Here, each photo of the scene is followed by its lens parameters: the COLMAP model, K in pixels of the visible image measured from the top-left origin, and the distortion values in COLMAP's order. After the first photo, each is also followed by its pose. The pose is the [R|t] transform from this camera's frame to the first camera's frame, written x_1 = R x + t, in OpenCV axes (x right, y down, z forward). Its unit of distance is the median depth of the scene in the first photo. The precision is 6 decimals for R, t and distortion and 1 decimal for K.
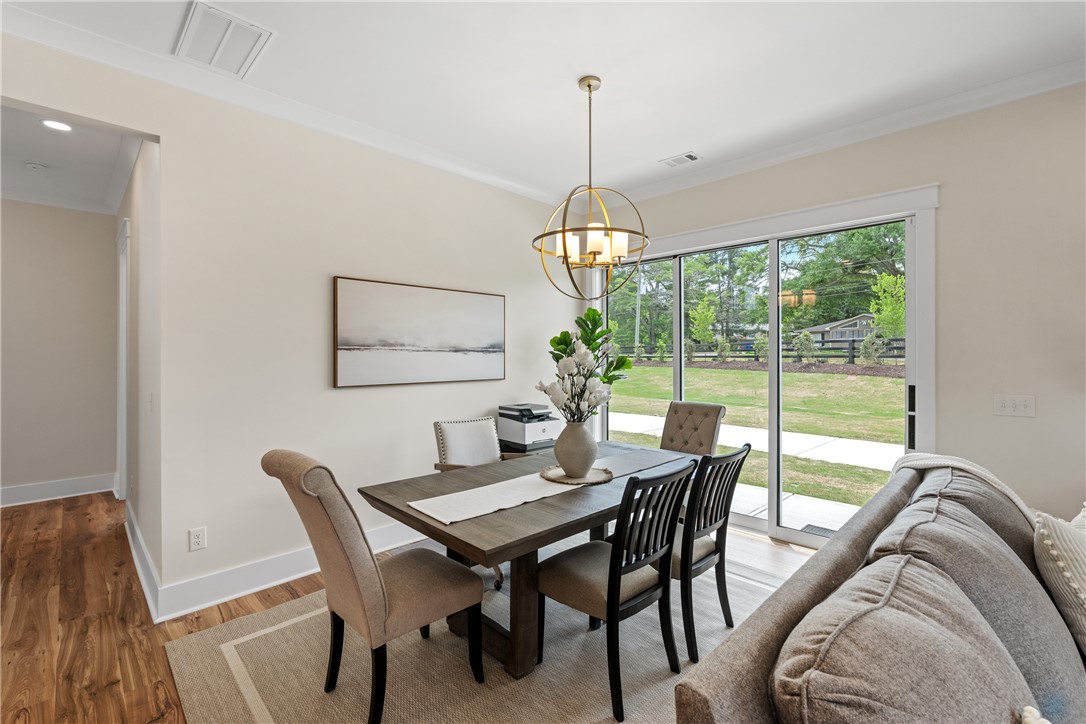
lens RADIAL K [[480.6, 0, 535.9], [0, 480.6, 354.8], [0, 0, 1]] dist [-0.004340, 0.000411]
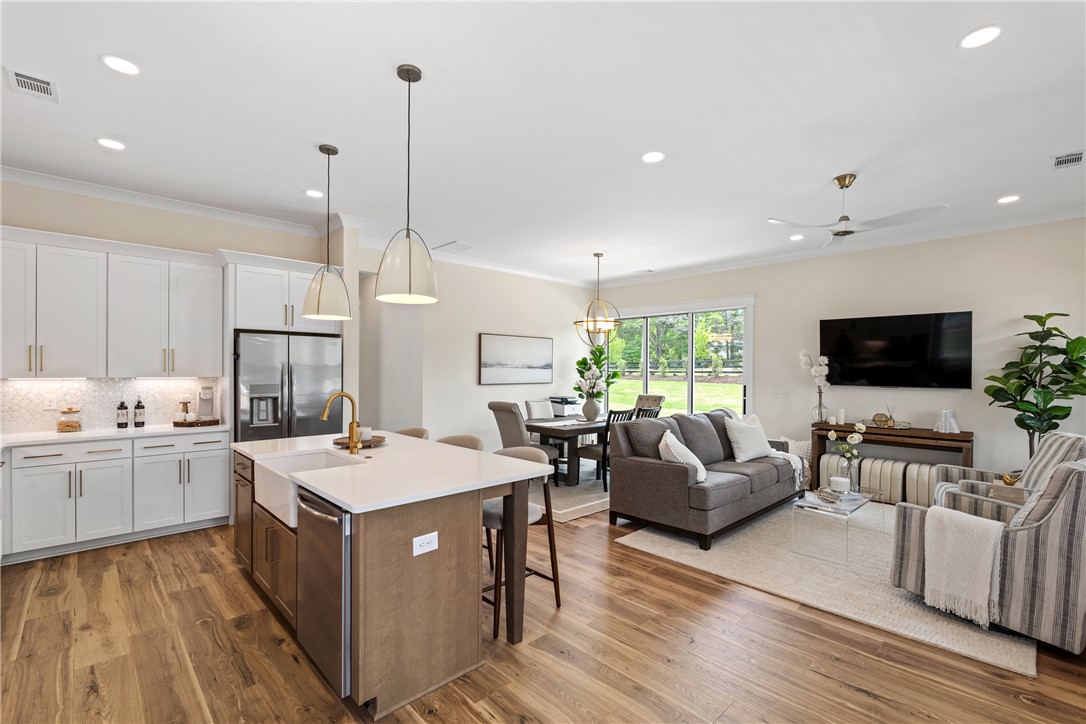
lens RADIAL K [[480.6, 0, 537.7], [0, 480.6, 371.2], [0, 0, 1]] dist [-0.004340, 0.000411]
pose [[0.999856, 0.007185, -0.015404, -0.098633], [-0.007114, 0.999964, 0.004683, -0.003651], [0.015437, -0.004573, 0.999870, -0.926747]]
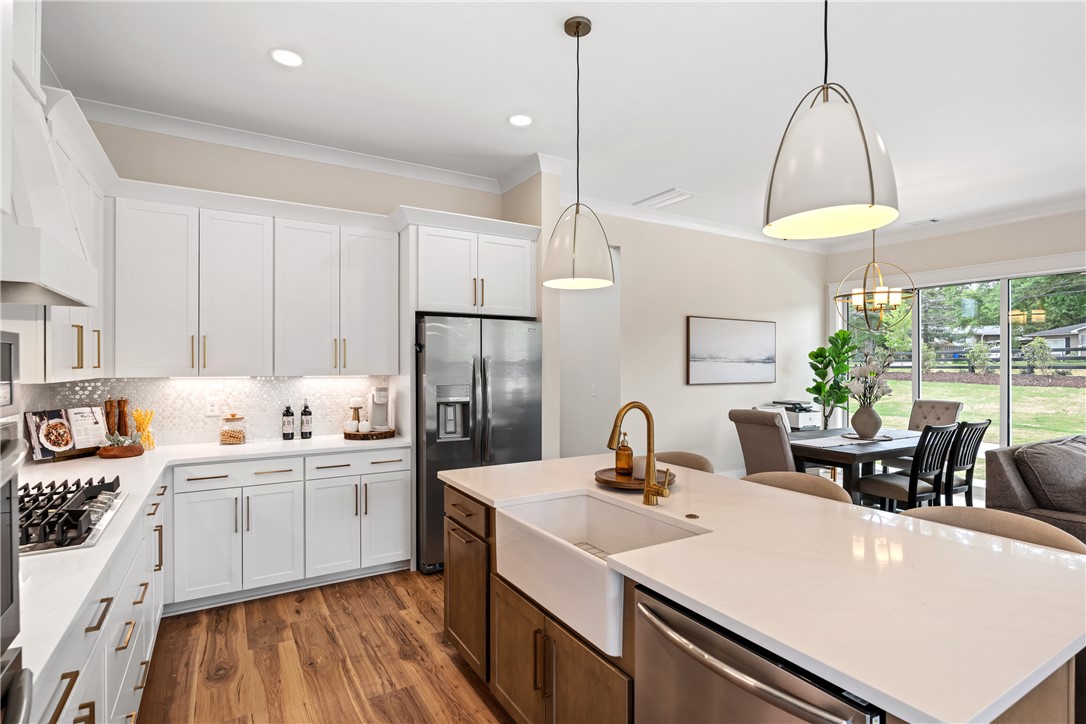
lens RADIAL K [[537.9, 0, 543.0], [0, 537.9, 364.1], [0, 0, 1]] dist [-0.001353, 0.001337]
pose [[0.972250, 0.002657, -0.233931, -0.372726], [-0.002719, 0.999996, 0.000058, 0.000115], [0.233930, 0.000580, 0.972253, -0.697680]]
